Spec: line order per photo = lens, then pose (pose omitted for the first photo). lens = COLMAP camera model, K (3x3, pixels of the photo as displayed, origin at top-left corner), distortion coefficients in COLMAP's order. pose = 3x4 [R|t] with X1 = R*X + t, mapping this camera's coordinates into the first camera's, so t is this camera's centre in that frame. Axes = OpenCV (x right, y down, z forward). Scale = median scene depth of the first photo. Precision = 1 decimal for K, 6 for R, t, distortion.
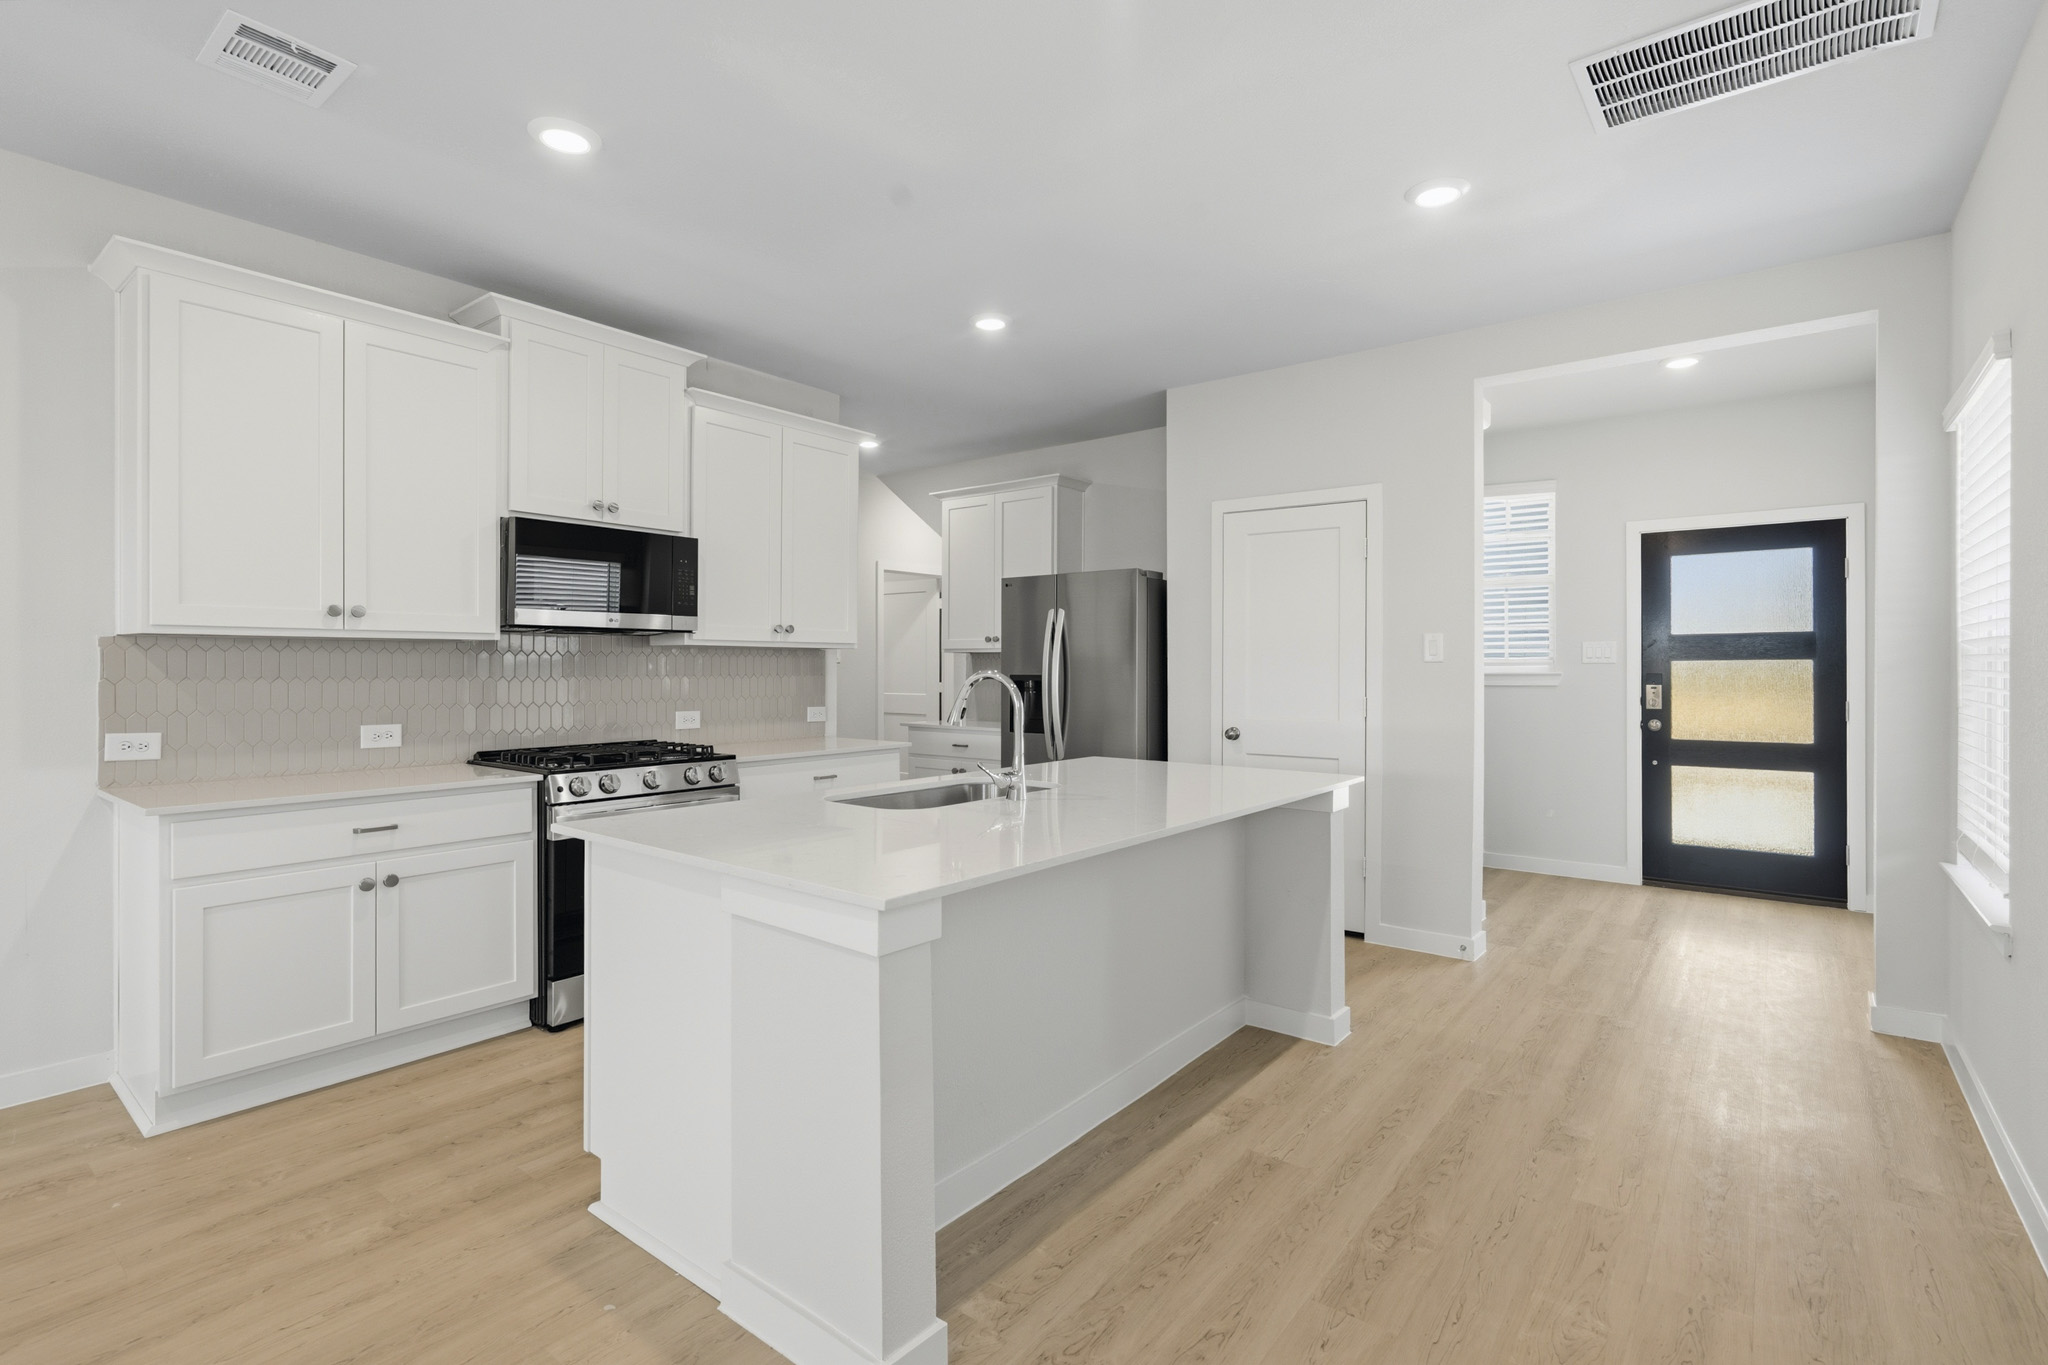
lens RADIAL K [[970.6, 0, 1038.6], [0, 970.6, 667.4], [0, 0, 1]] dist [-0.003192, -0.000613]
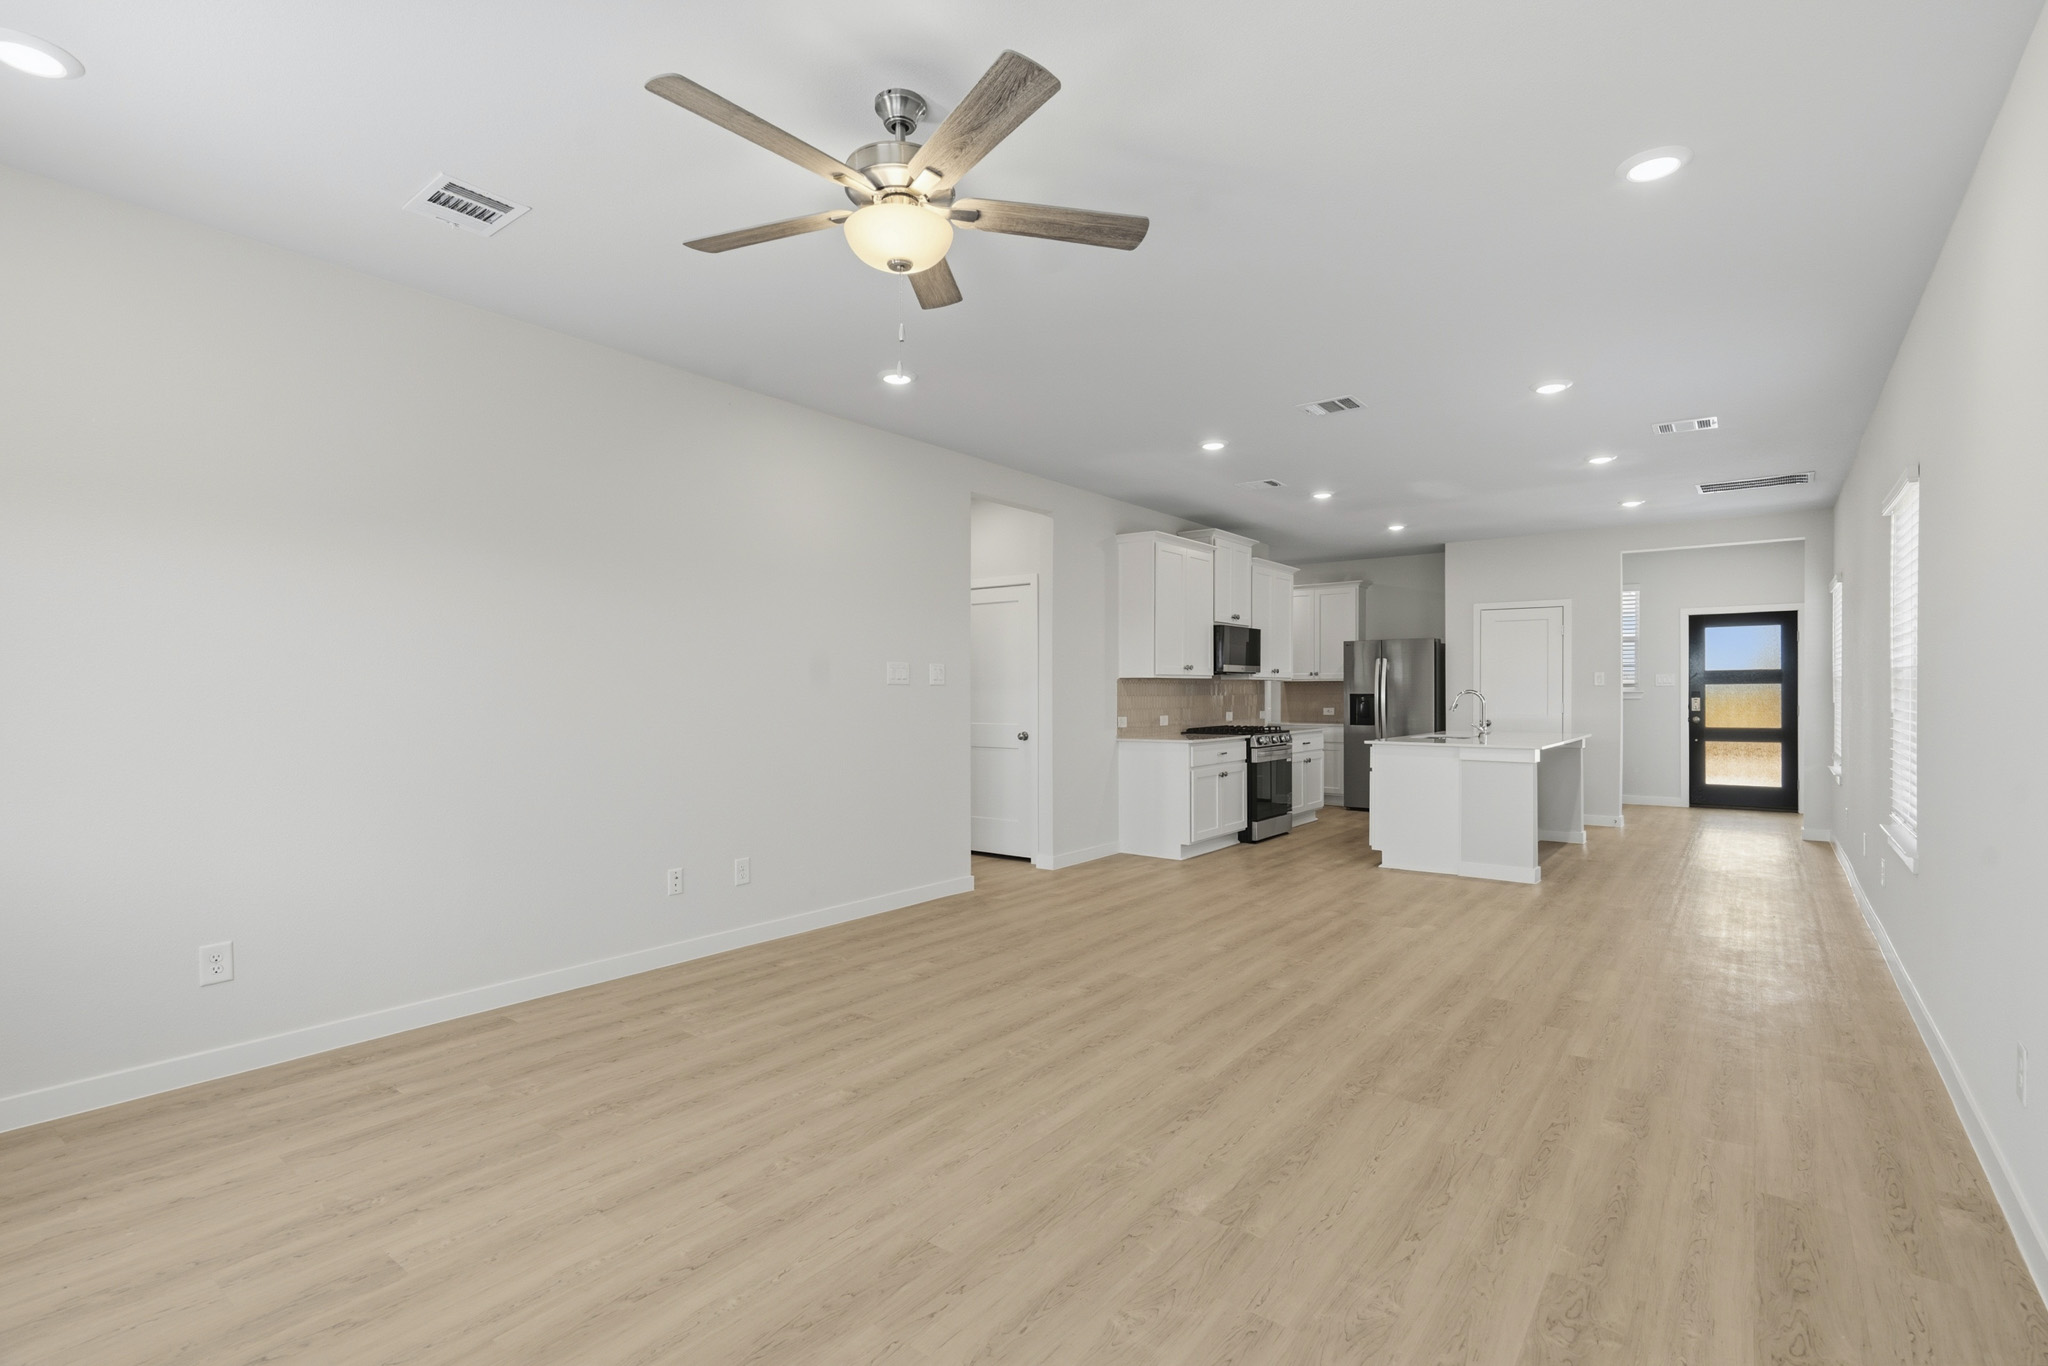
lens RADIAL K [[994.9, 0, 1030.1], [0, 994.9, 696.6], [0, 0, 1]] dist [-0.001422, -0.000186]
pose [[0.999840, -0.003919, 0.017447, -0.795650], [0.003809, 0.999973, 0.006324, -0.001491], [-0.017472, -0.006257, 0.999828, -1.039678]]
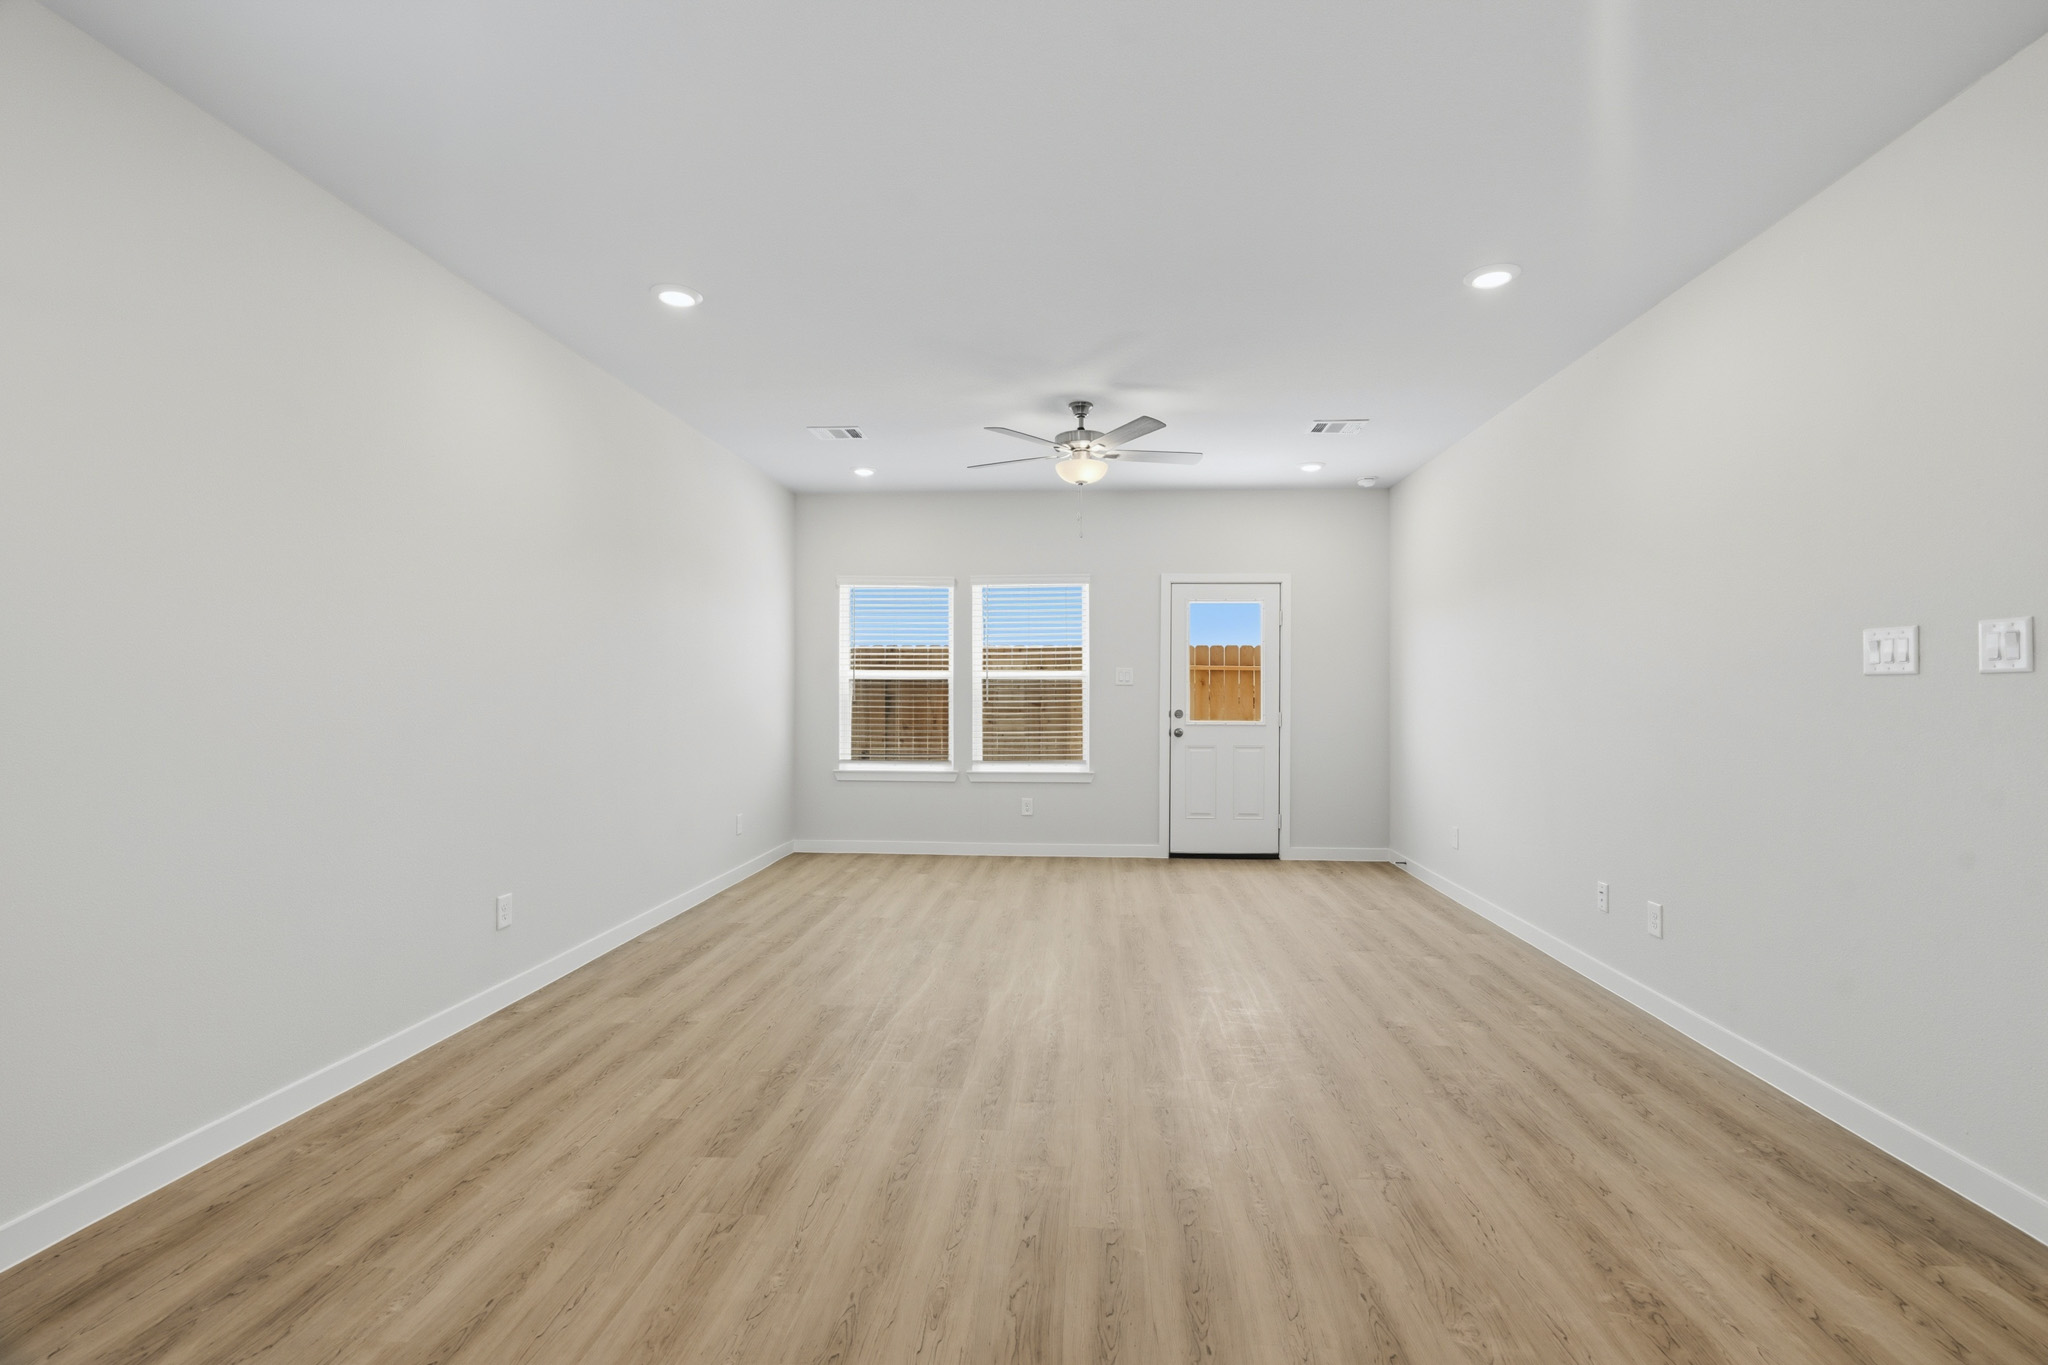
lens RADIAL K [[932.7, 0, 1039.8], [0, 932.7, 685.9], [0, 0, 1]] dist [0.000144, -0.000177]
pose [[-0.829005, -0.008406, -0.559178, -0.208930], [-0.002570, 0.999934, -0.011222, 0.004682], [0.559236, -0.007866, -0.828971, 0.407701]]
